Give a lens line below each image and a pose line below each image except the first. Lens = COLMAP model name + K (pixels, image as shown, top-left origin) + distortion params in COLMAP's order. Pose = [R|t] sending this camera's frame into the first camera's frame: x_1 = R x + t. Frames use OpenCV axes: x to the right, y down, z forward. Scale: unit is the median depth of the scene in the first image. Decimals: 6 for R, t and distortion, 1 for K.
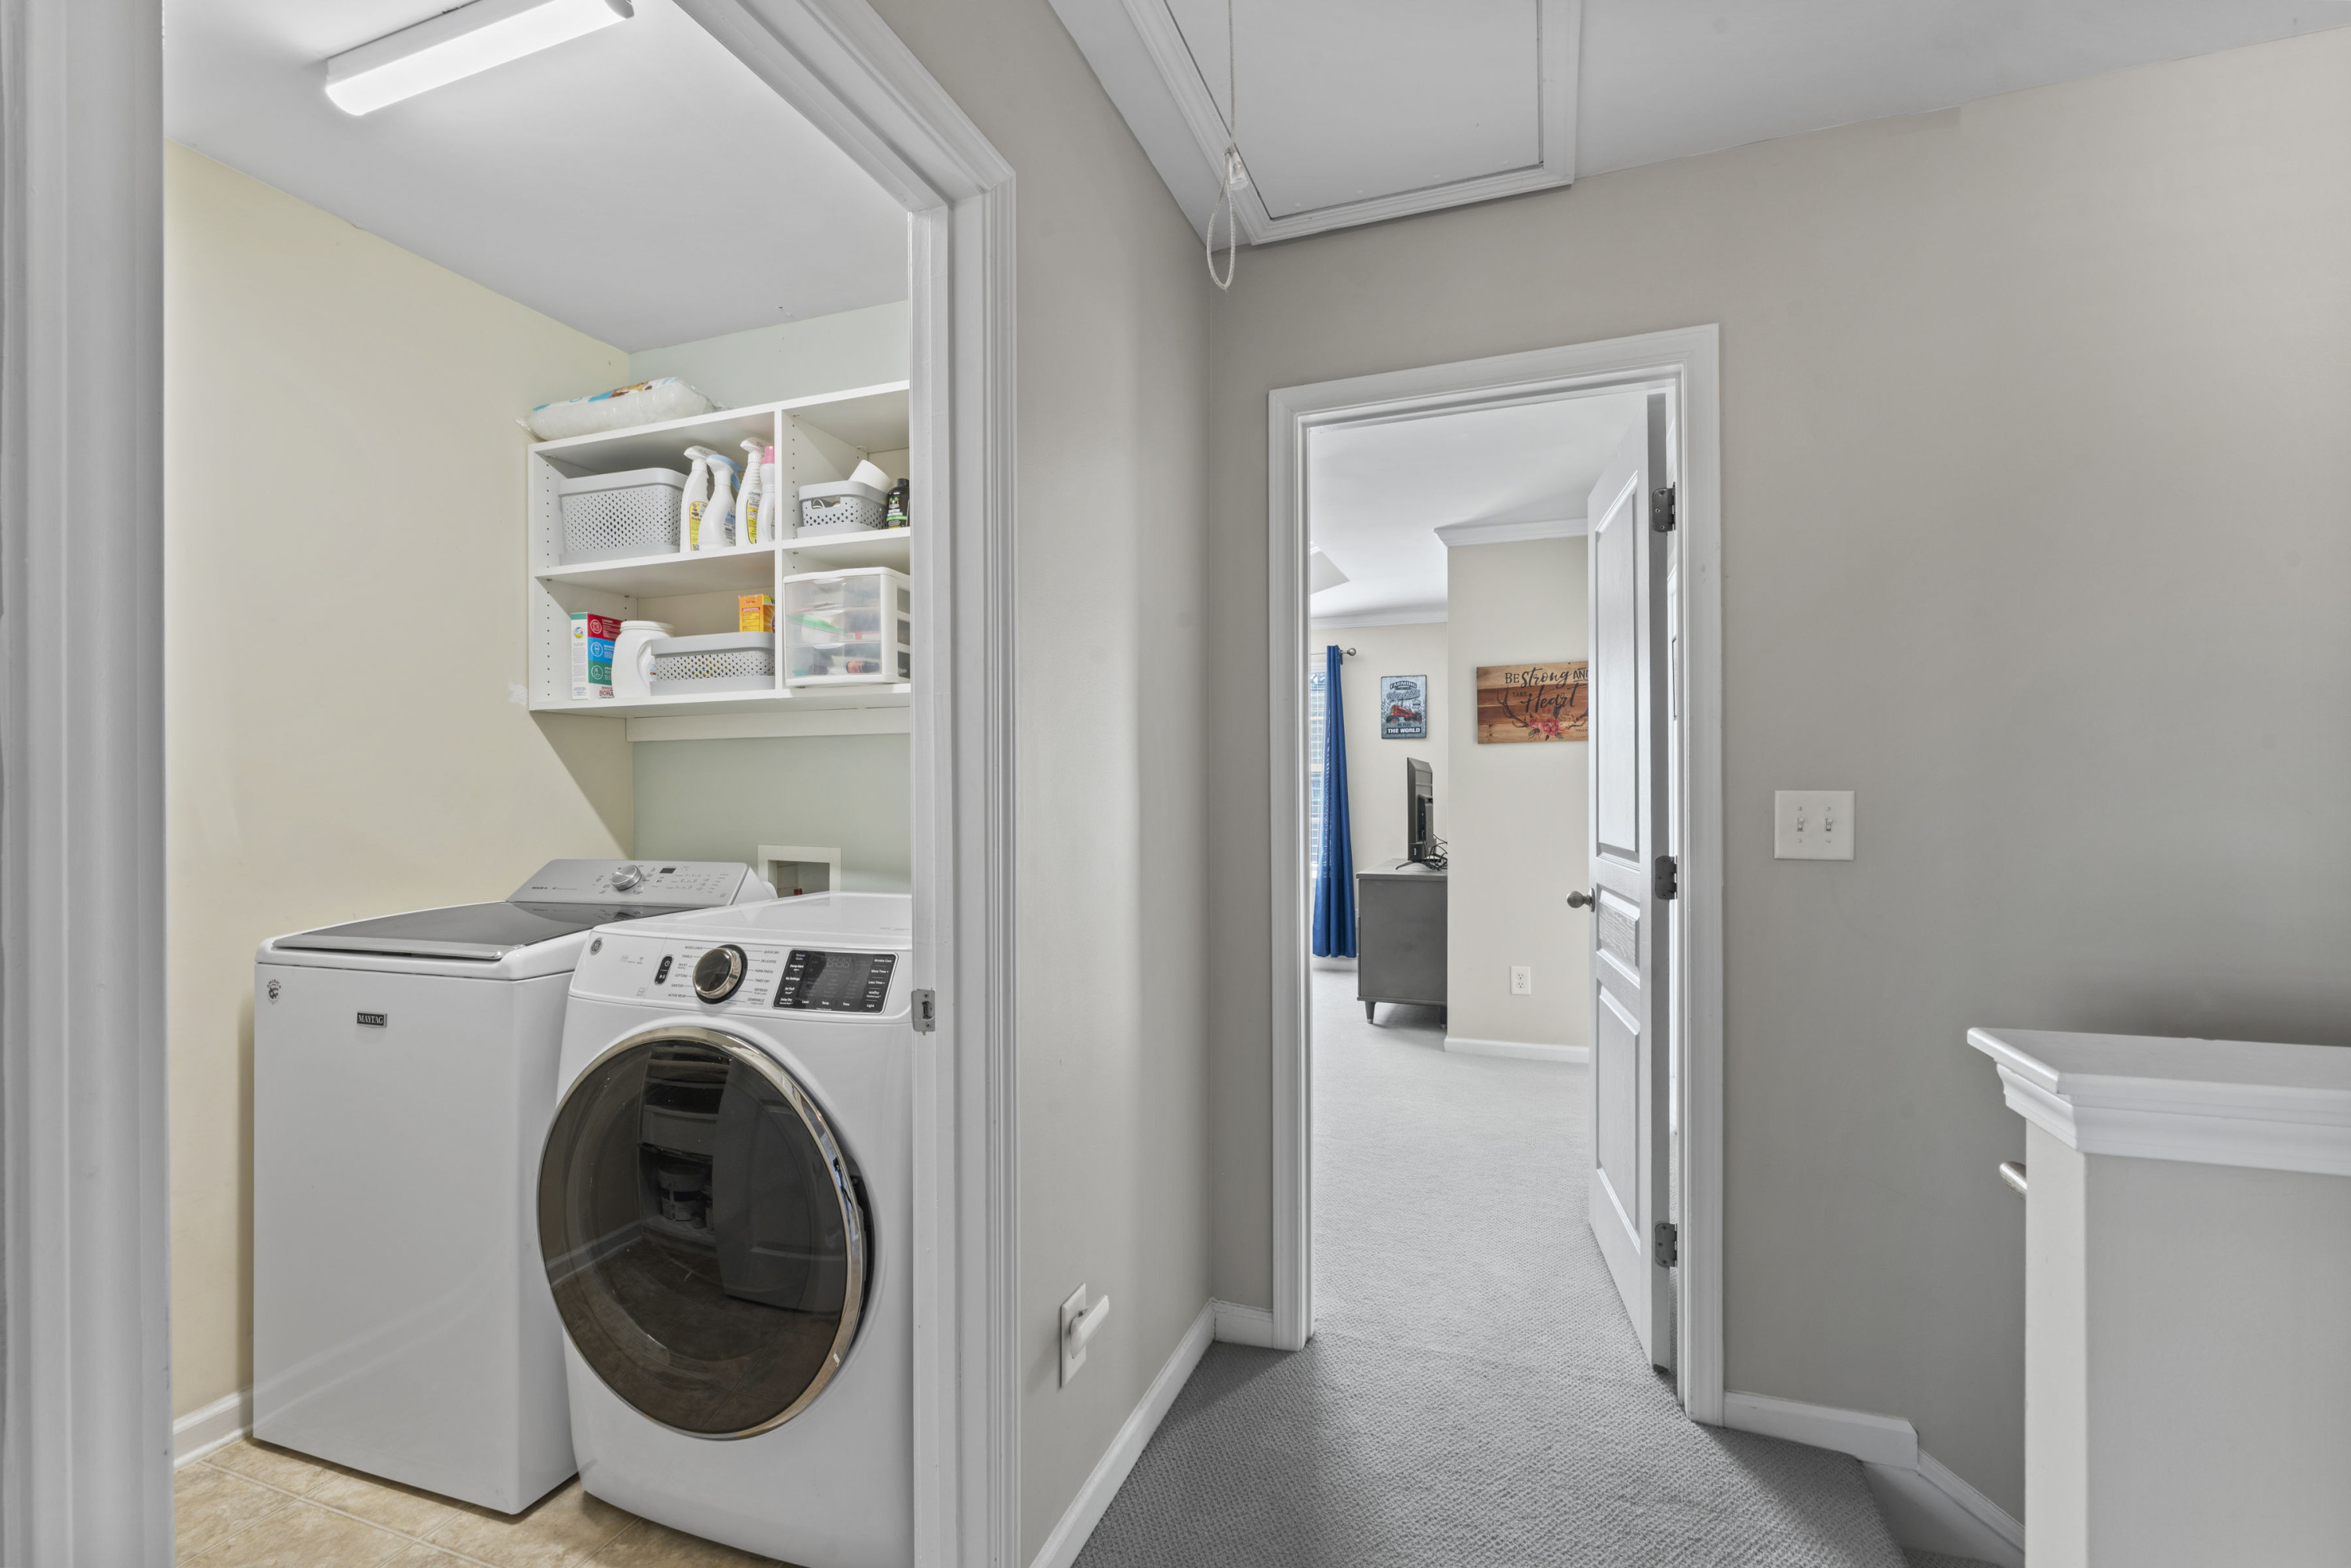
lens RADIAL K [[1018.3, 0, 1192.9], [0, 1018.3, 797.5], [0, 0, 1]] dist [-0.006432, -0.000289]
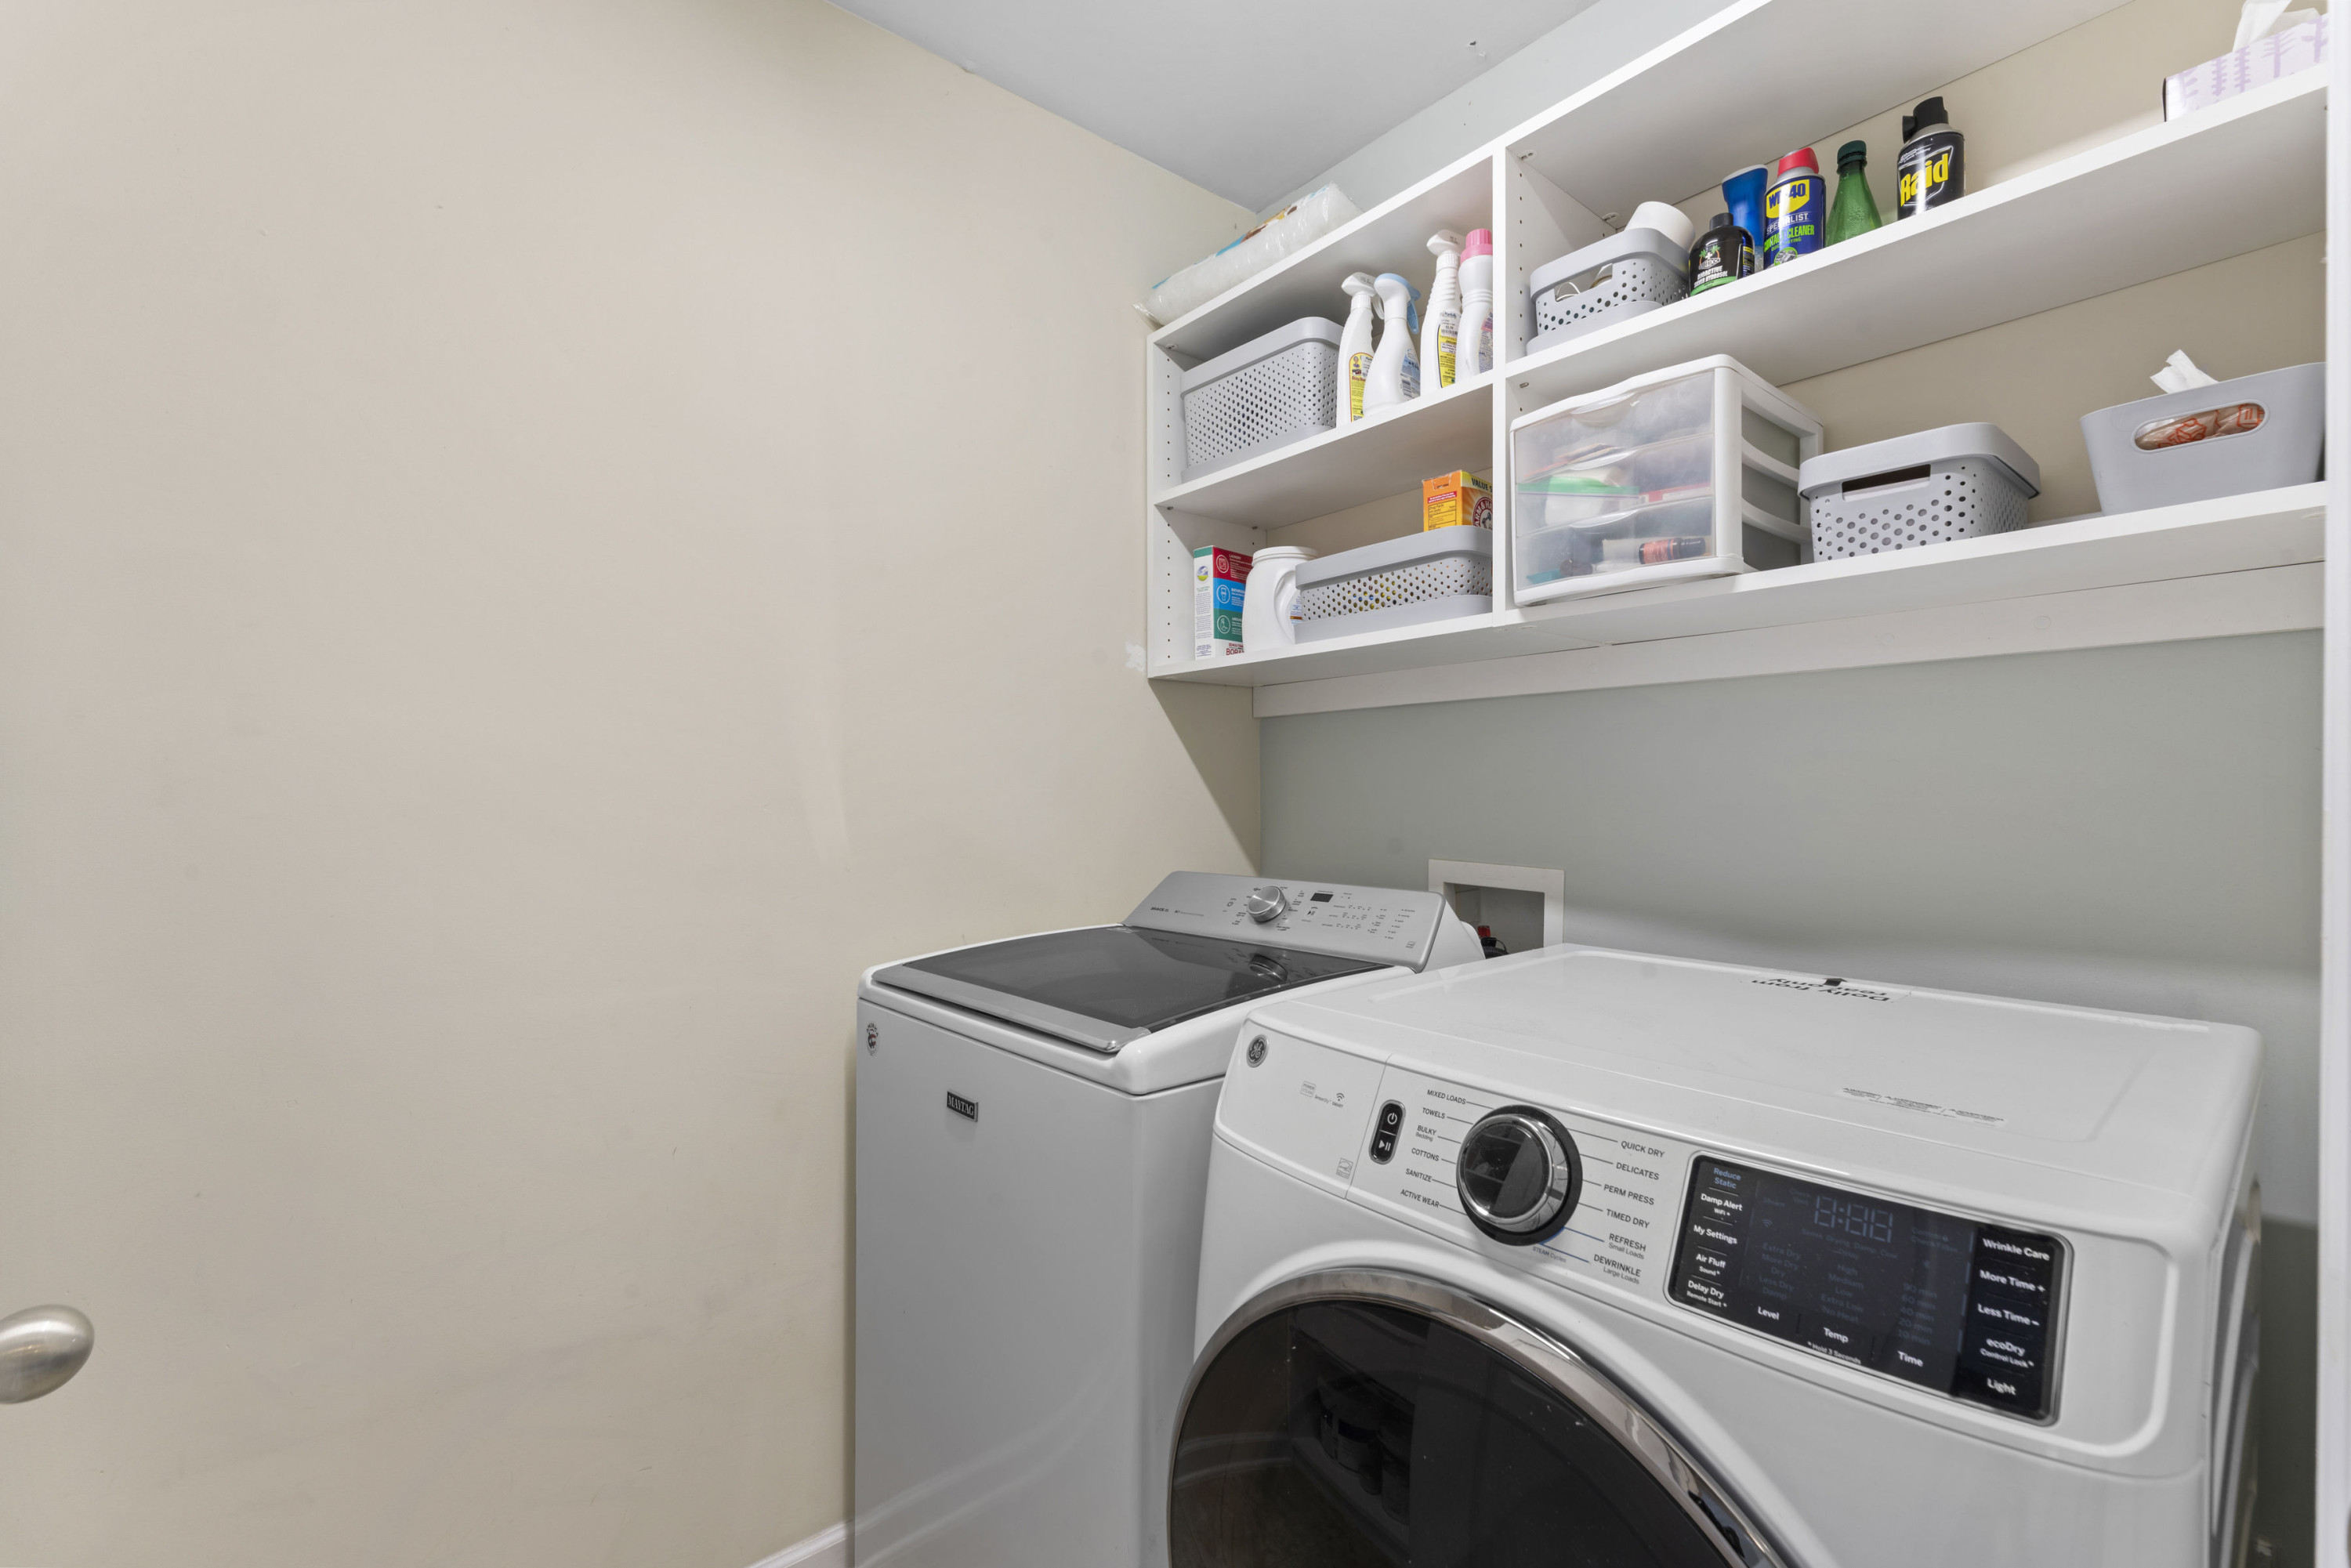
lens RADIAL K [[1018.3, 0, 1171.5], [0, 1018.3, 788.4], [0, 0, 1]] dist [-0.006432, -0.000289]
pose [[0.855569, 0.000453, -0.517688, -0.259336], [-0.002570, 0.999991, -0.003373, 0.001461], [0.517682, 0.004216, 0.855563, 0.379394]]
